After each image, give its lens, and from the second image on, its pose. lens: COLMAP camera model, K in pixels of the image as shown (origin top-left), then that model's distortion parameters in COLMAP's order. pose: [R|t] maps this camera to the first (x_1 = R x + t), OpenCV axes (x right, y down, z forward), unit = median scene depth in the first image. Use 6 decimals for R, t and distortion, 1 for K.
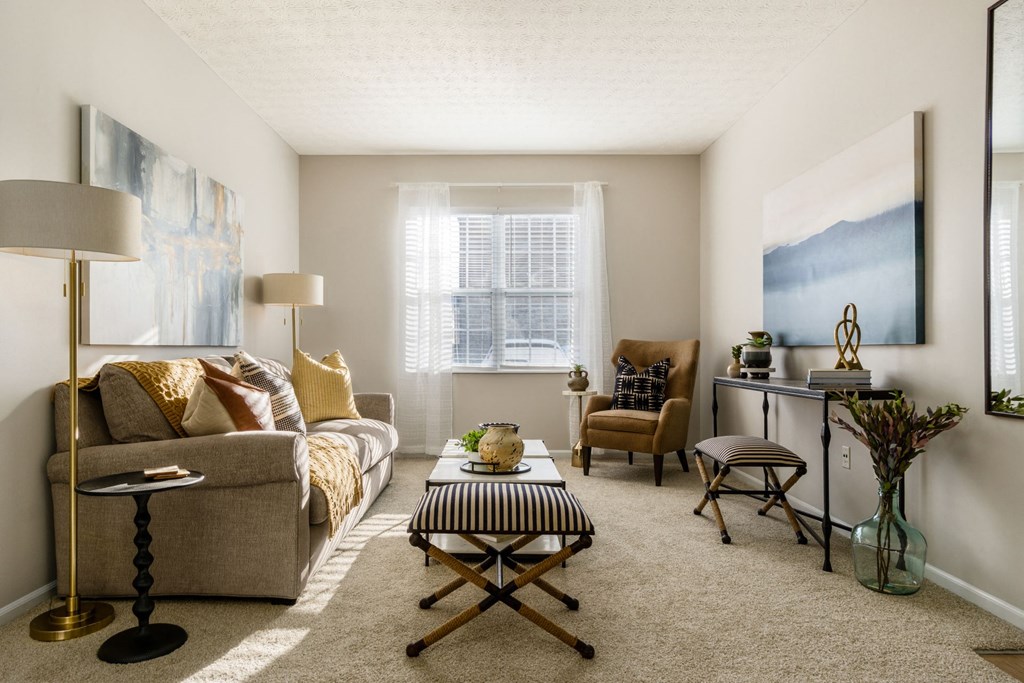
lens RADIAL K [[466.7, 0, 508.3], [0, 466.7, 346.1], [0, 0, 1]] dist [0.000289, 0.000349]
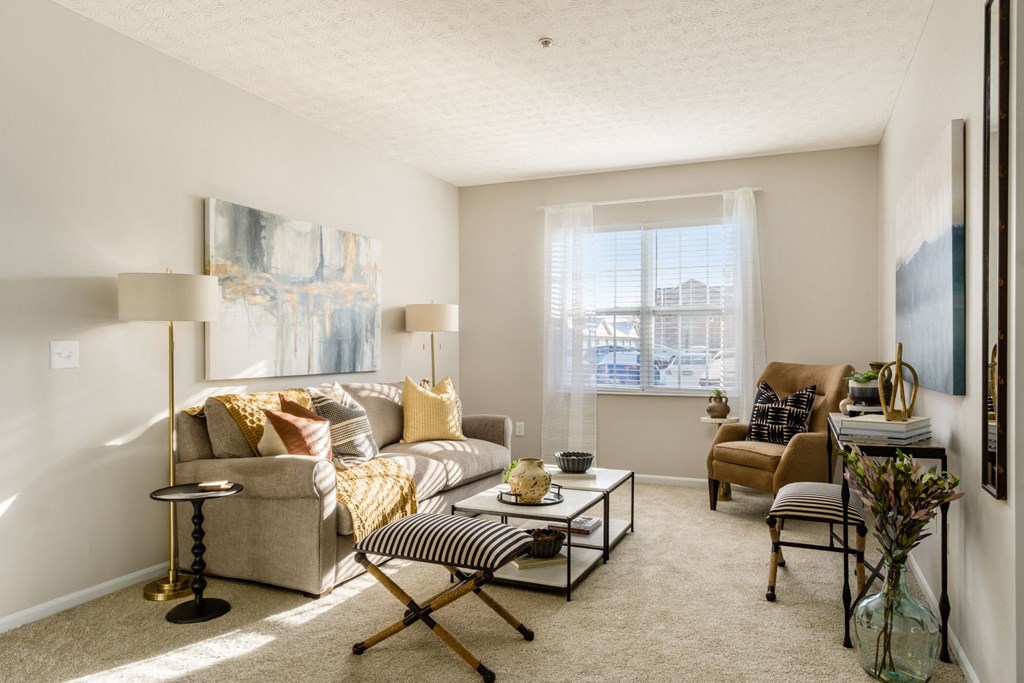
lens RADIAL K [[472.4, 0, 530.9], [0, 472.4, 368.1], [0, 0, 1]] dist [-0.000810, -0.000184]
pose [[0.961942, 0.005840, -0.273192, 0.180390], [-0.004179, 0.999969, 0.006661, -0.027497], [0.273222, -0.005265, 0.961937, -0.015814]]
